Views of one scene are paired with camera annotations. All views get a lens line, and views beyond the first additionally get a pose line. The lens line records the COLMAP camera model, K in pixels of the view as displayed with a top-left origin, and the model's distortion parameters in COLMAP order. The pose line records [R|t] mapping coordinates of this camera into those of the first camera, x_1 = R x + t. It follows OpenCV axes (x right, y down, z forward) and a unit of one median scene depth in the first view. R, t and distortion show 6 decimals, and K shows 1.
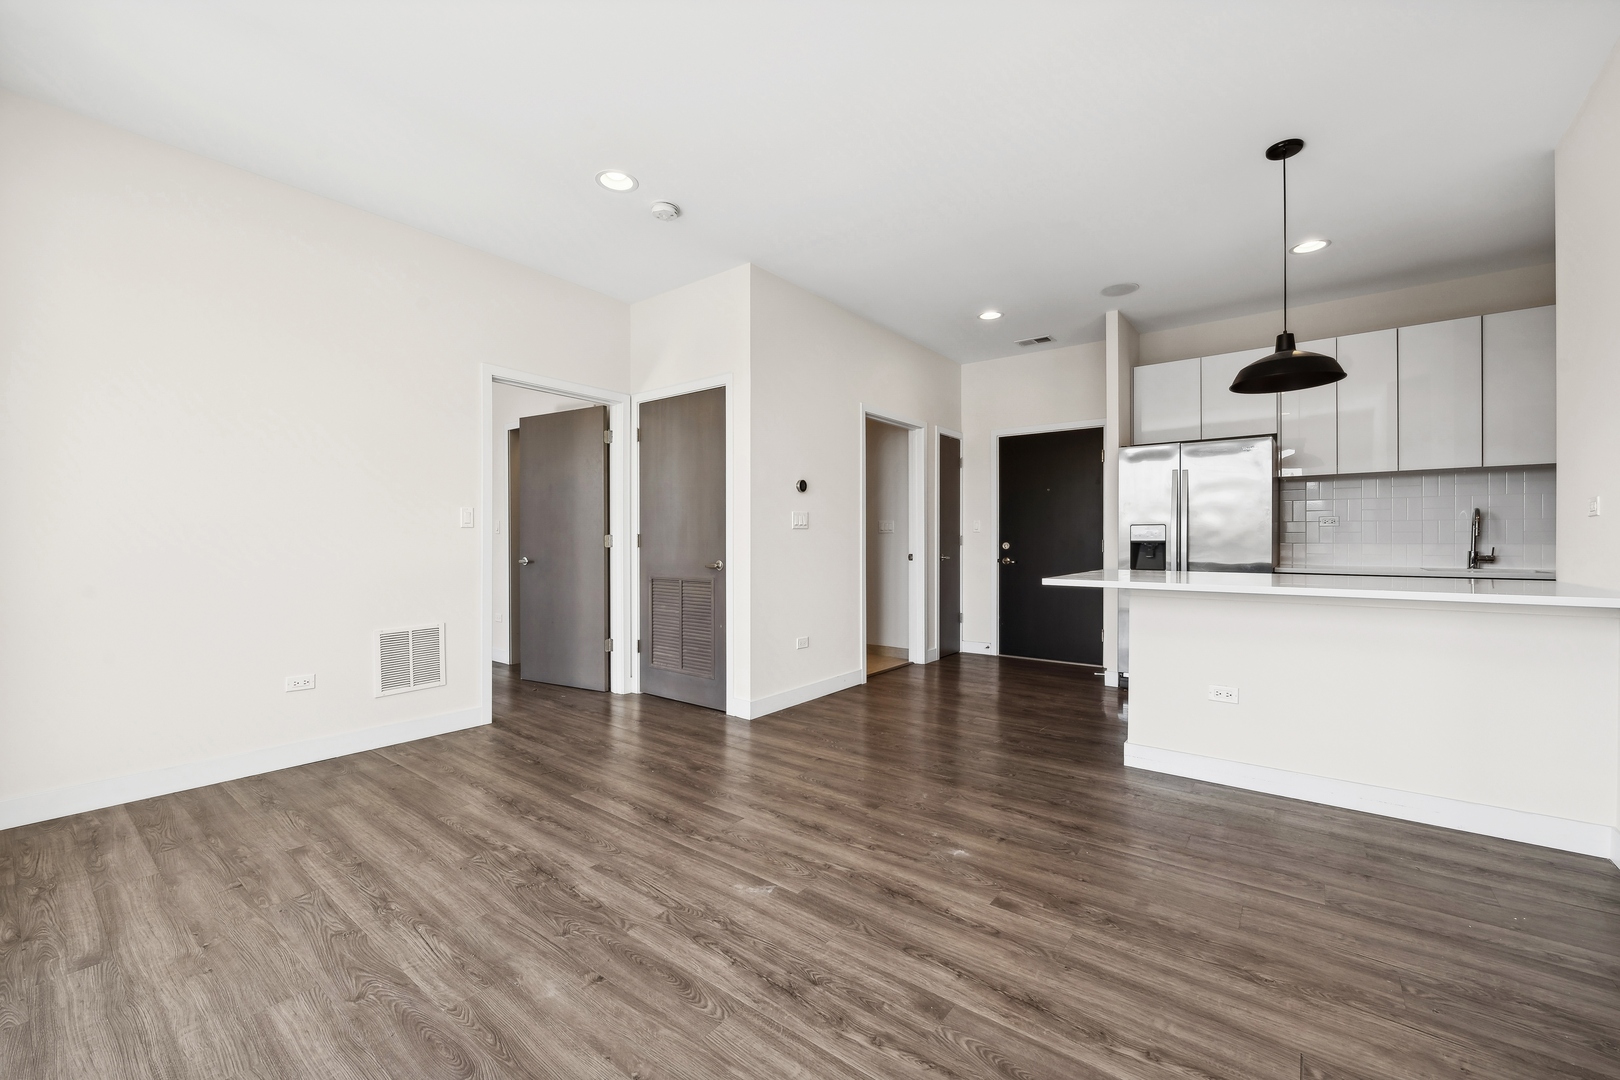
lens RADIAL K [[659.0, 0, 805.8], [0, 659.0, 540.4], [0, 0, 1]] dist [-0.001904, -0.002305]
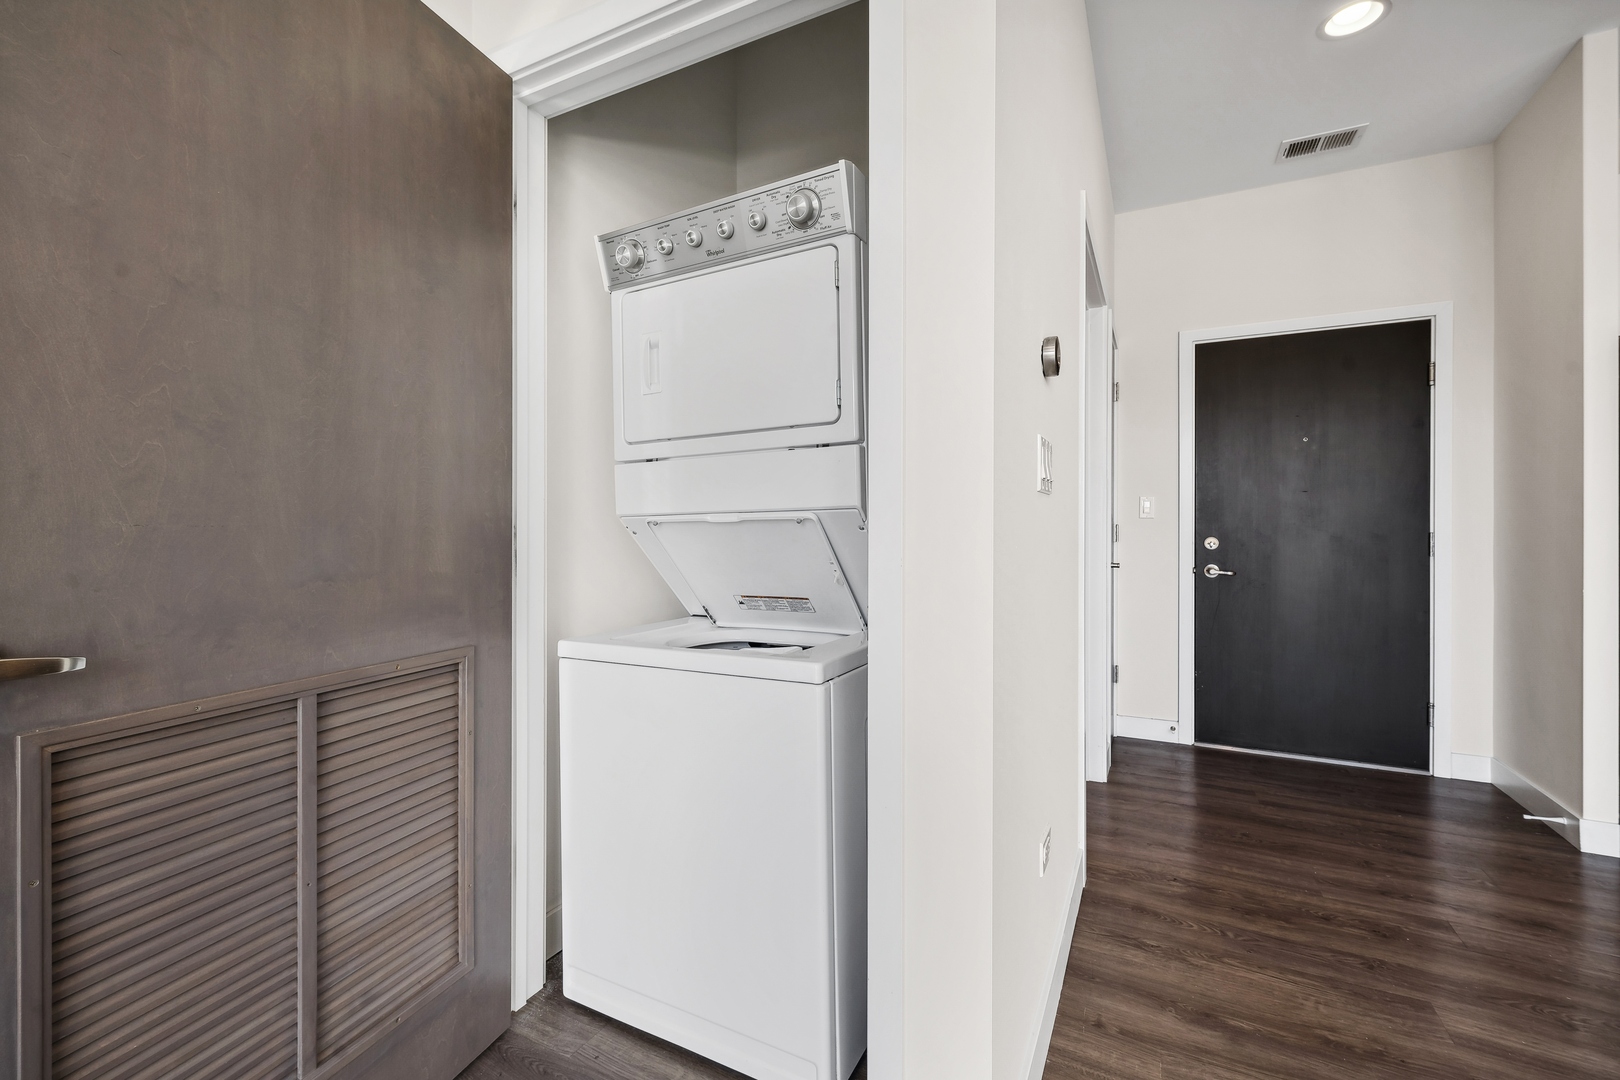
lens RADIAL K [[666.0, 0, 813.3], [0, 666.0, 526.5], [0, 0, 1]] dist [-0.009497, 0.000025]
pose [[0.986828, 0.004237, 0.161720, -0.298480], [-0.003373, 0.999979, -0.005617, -0.005499], [-0.161740, 0.004997, 0.986821, 1.324852]]
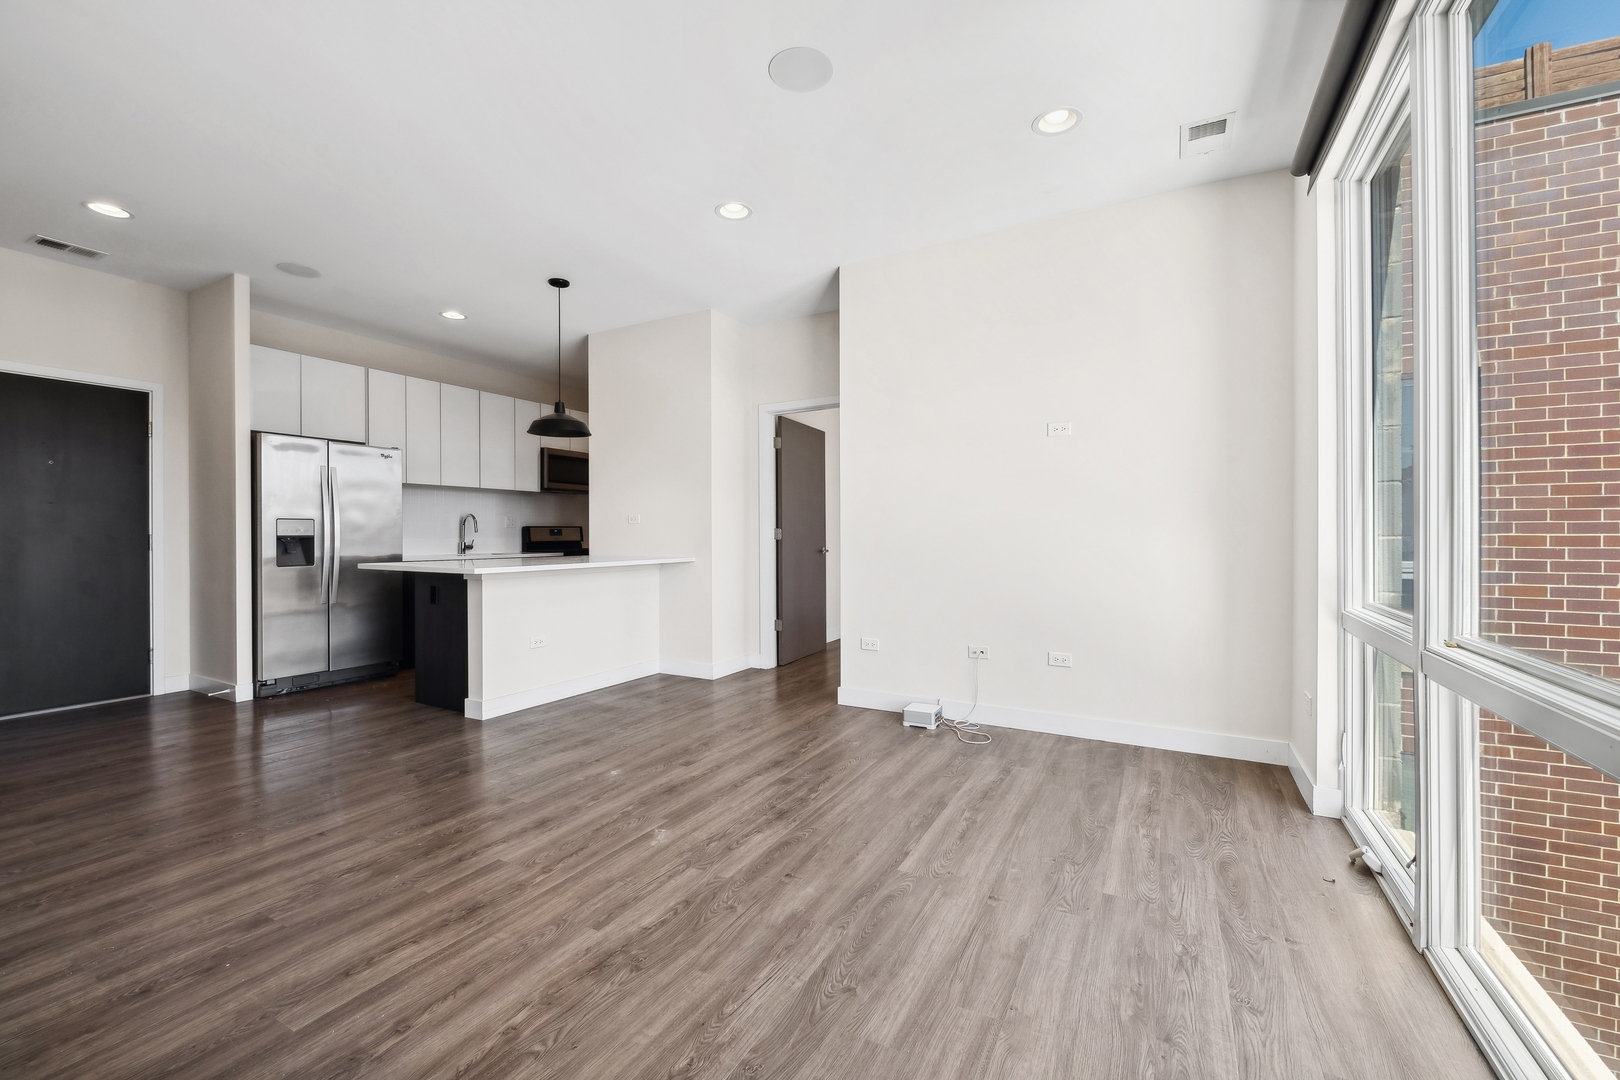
lens RADIAL K [[666.0, 0, 810.7], [0, 666.0, 534.5], [0, 0, 1]] dist [-0.009497, 0.000025]
pose [[-0.167166, -0.001141, 0.985928, -1.117308], [0.006201, 0.999978, 0.002209, 0.000920], [-0.985909, 0.006483, -0.167155, 0.819906]]
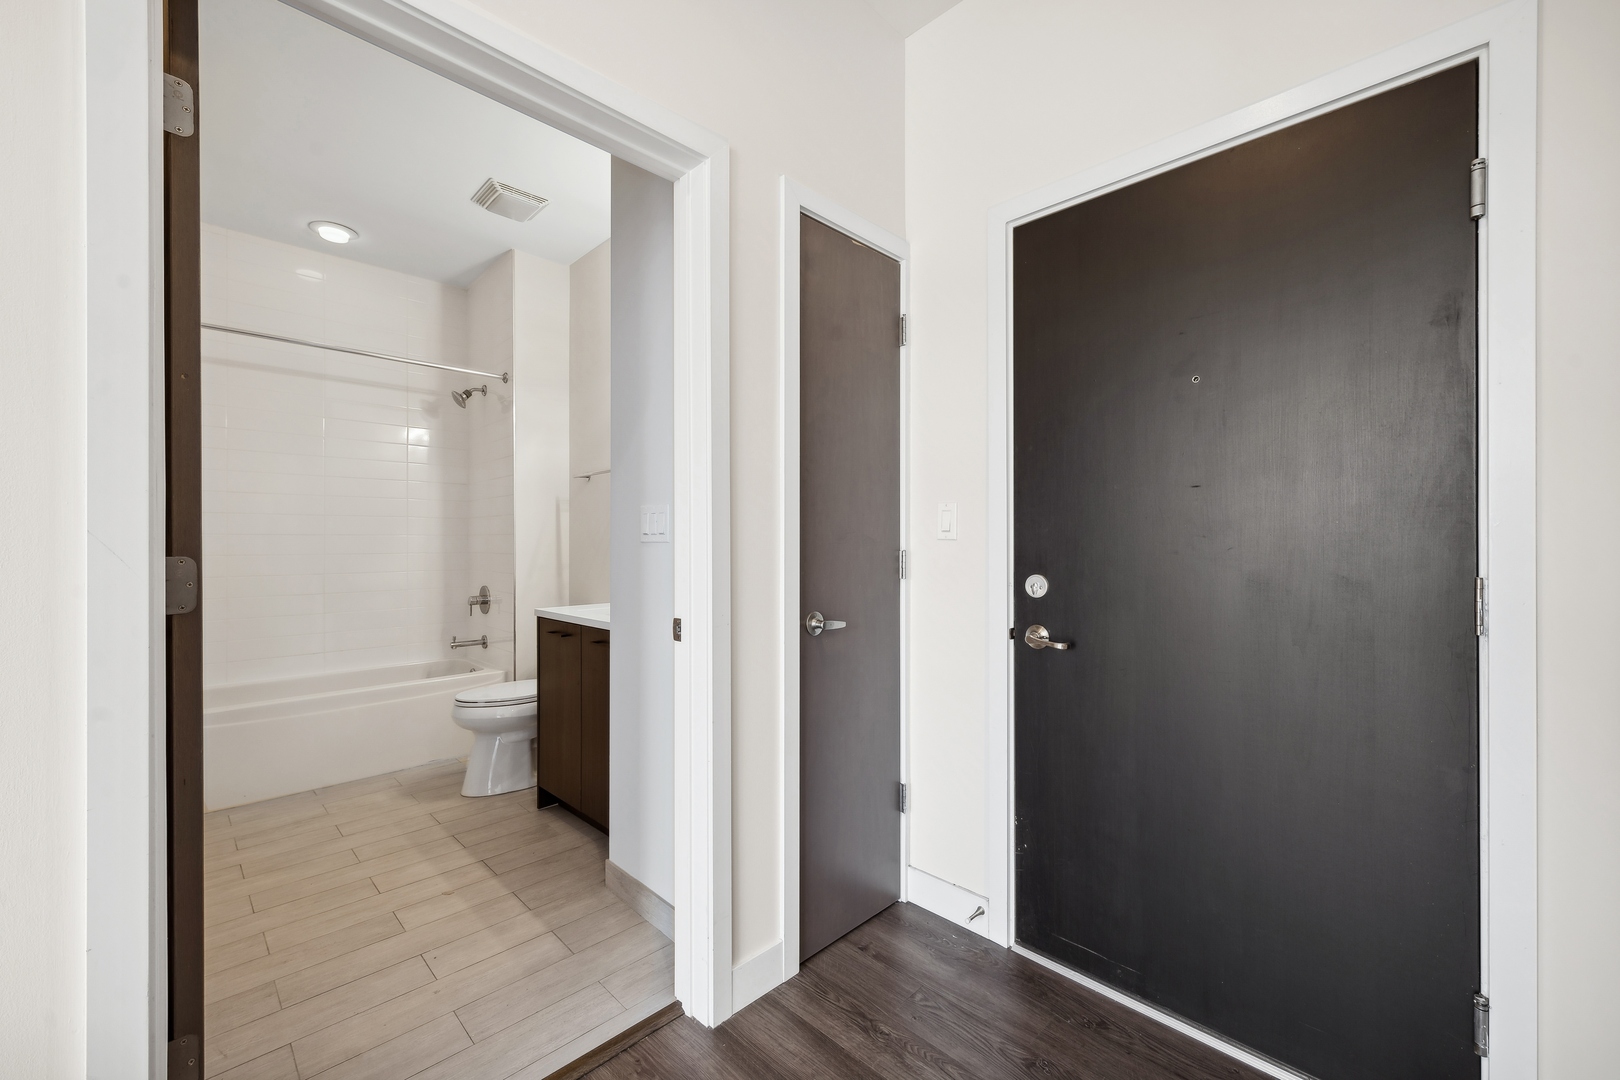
lens RADIAL K [[659.0, 0, 800.7], [0, 659.0, 536.3], [0, 0, 1]] dist [-0.001904, -0.002305]
pose [[0.990185, -0.000362, -0.139765, 0.626966], [-0.000722, 0.999970, -0.007709, -0.032089], [0.139764, 0.007734, 0.990155, 1.803322]]
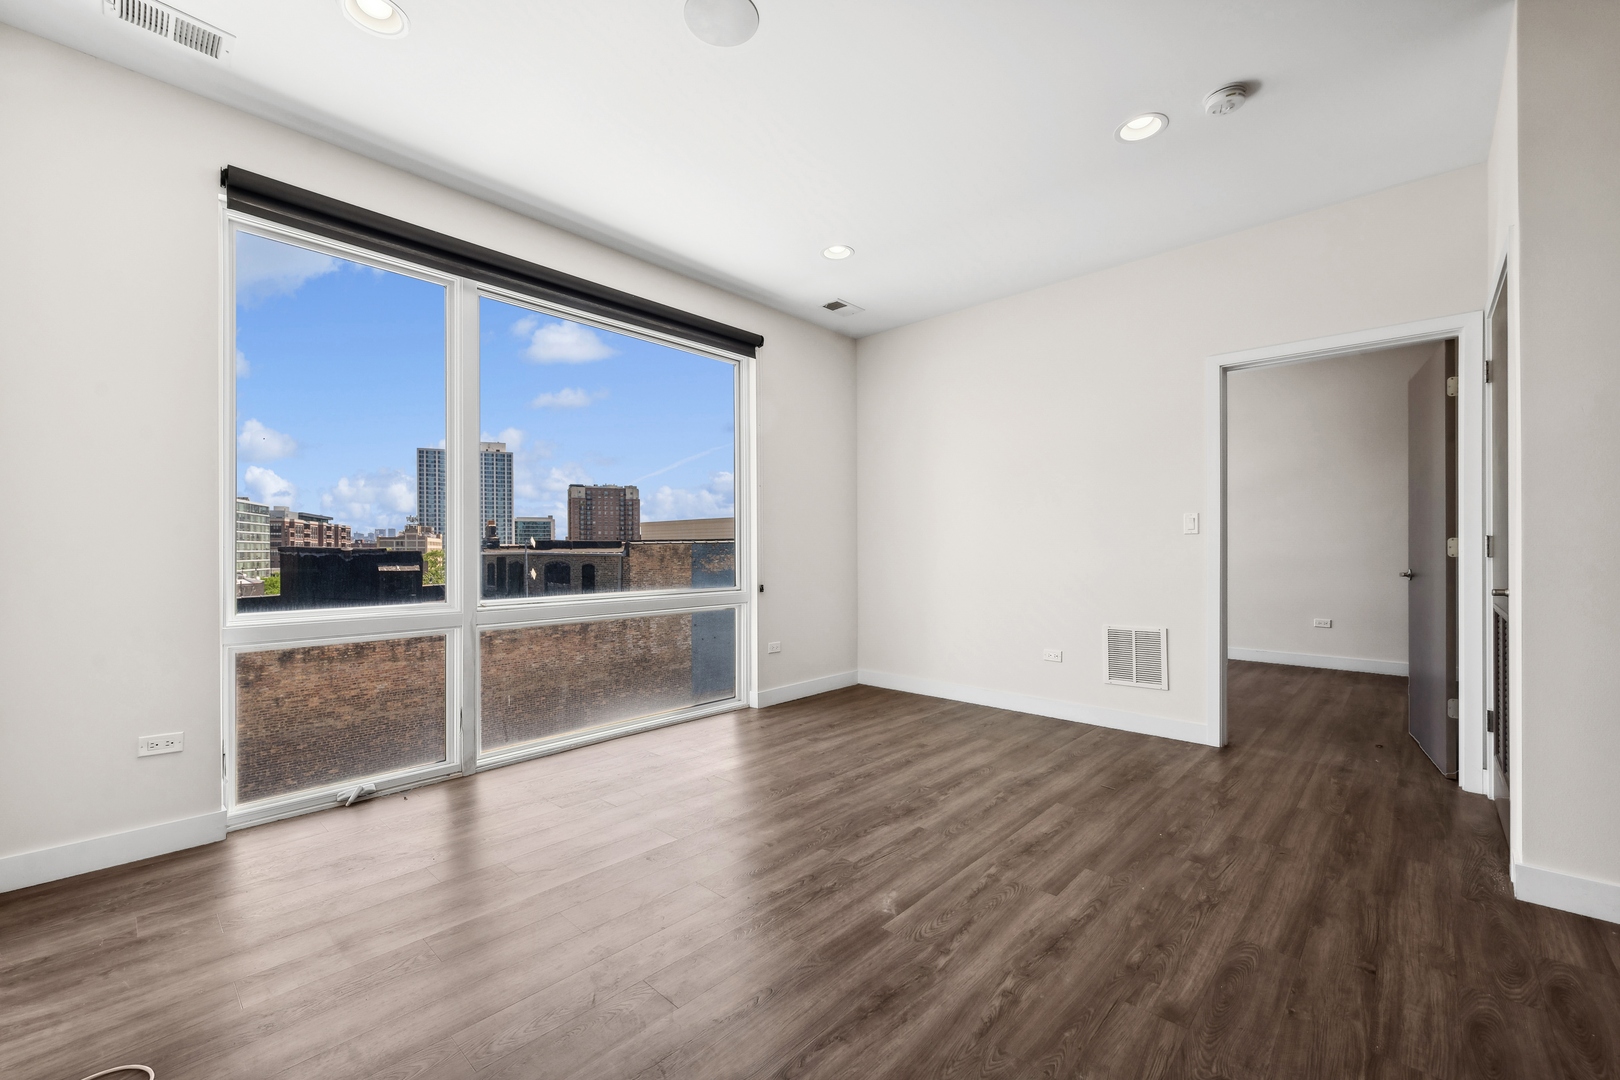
lens RADIAL K [[659.0, 0, 808.9], [0, 659.0, 551.1], [0, 0, 1]] dist [-0.001904, -0.002305]
pose [[-0.090820, 0.003179, -0.995862, 0.799900], [0.002260, 0.999993, 0.002986, 0.003106], [0.995865, -0.001980, -0.090827, 0.856864]]
